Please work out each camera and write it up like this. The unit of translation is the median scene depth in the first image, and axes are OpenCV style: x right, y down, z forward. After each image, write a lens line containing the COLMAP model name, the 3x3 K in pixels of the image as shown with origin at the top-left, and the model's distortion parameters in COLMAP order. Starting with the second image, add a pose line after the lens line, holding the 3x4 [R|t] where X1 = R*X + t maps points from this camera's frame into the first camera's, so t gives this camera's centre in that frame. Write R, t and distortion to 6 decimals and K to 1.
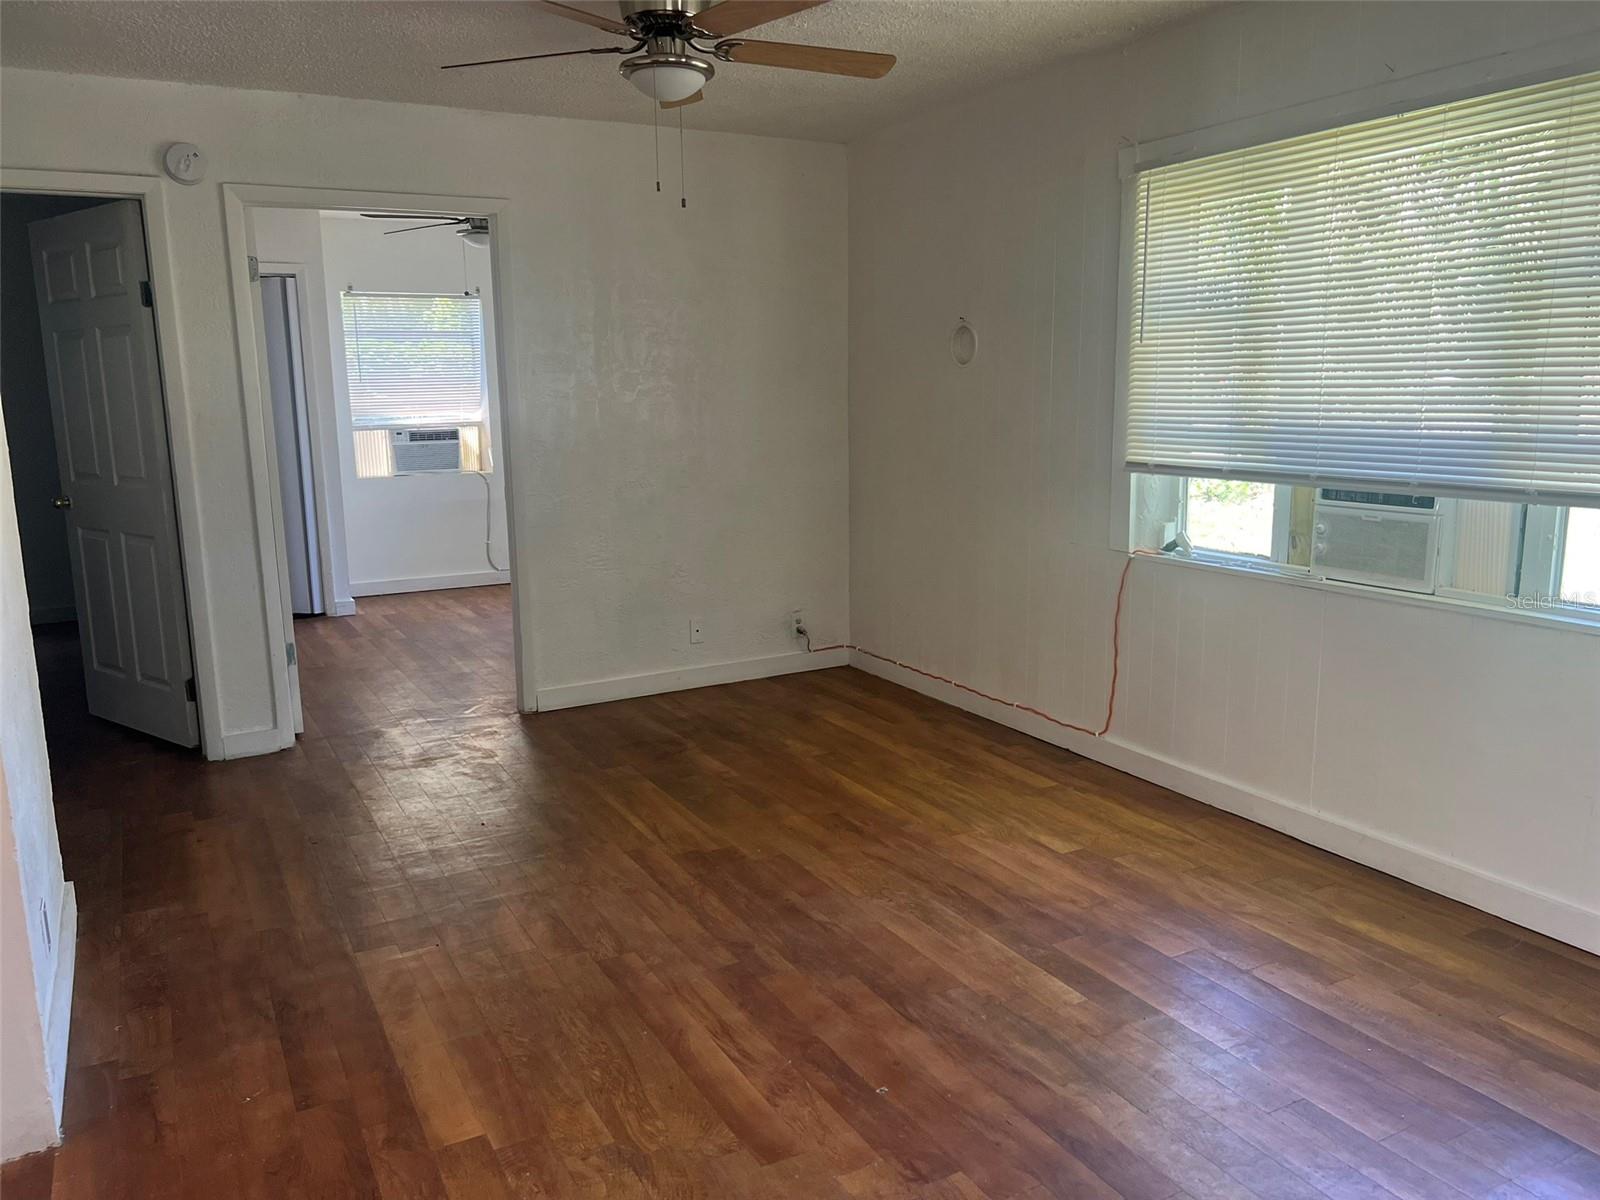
lens RADIAL K [[1203.0, 0, 799.5], [0, 1203.0, 601.2], [0, 0, 1]] dist [0.040363, -0.047491]
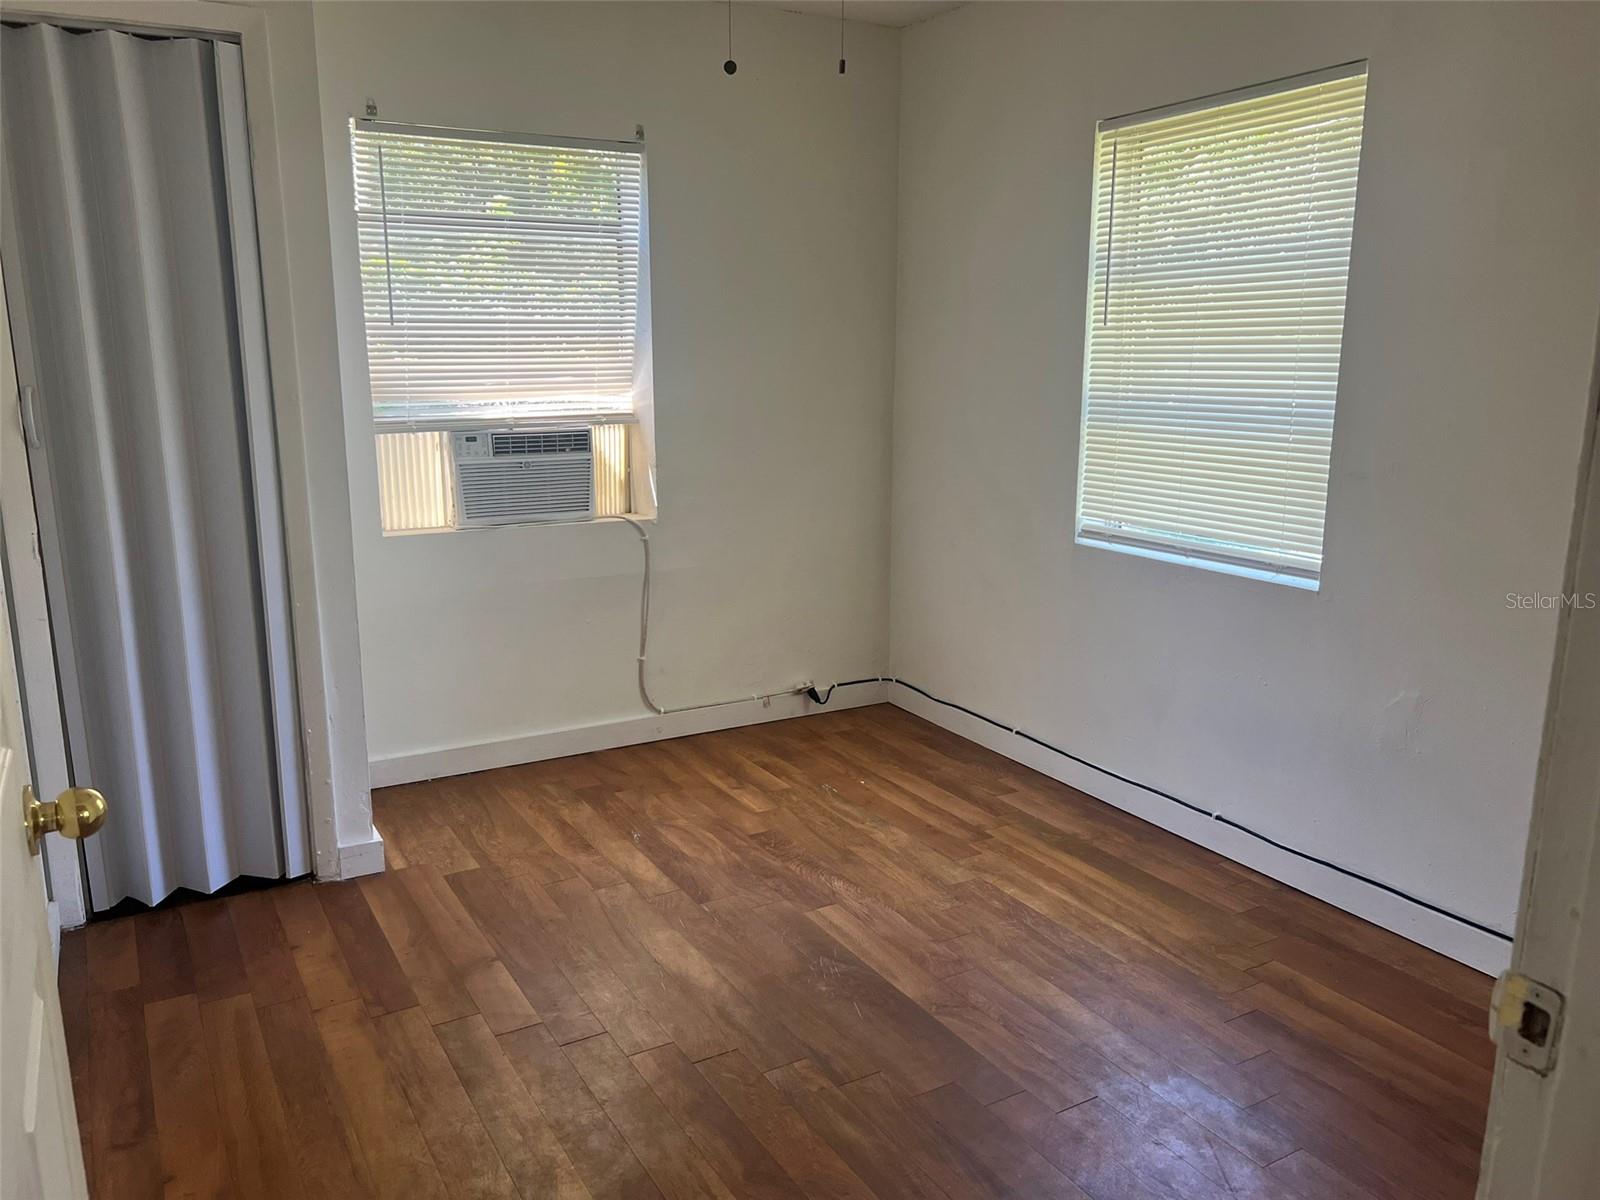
lens RADIAL K [[1203.0, 0, 800.2], [0, 1203.0, 599.5], [0, 0, 1]] dist [0.040363, -0.047491]
pose [[0.999594, 0.014389, 0.024579, -0.042061], [-0.015205, 0.999329, 0.033331, -0.018479], [-0.024082, -0.033691, 0.999142, 0.103567]]
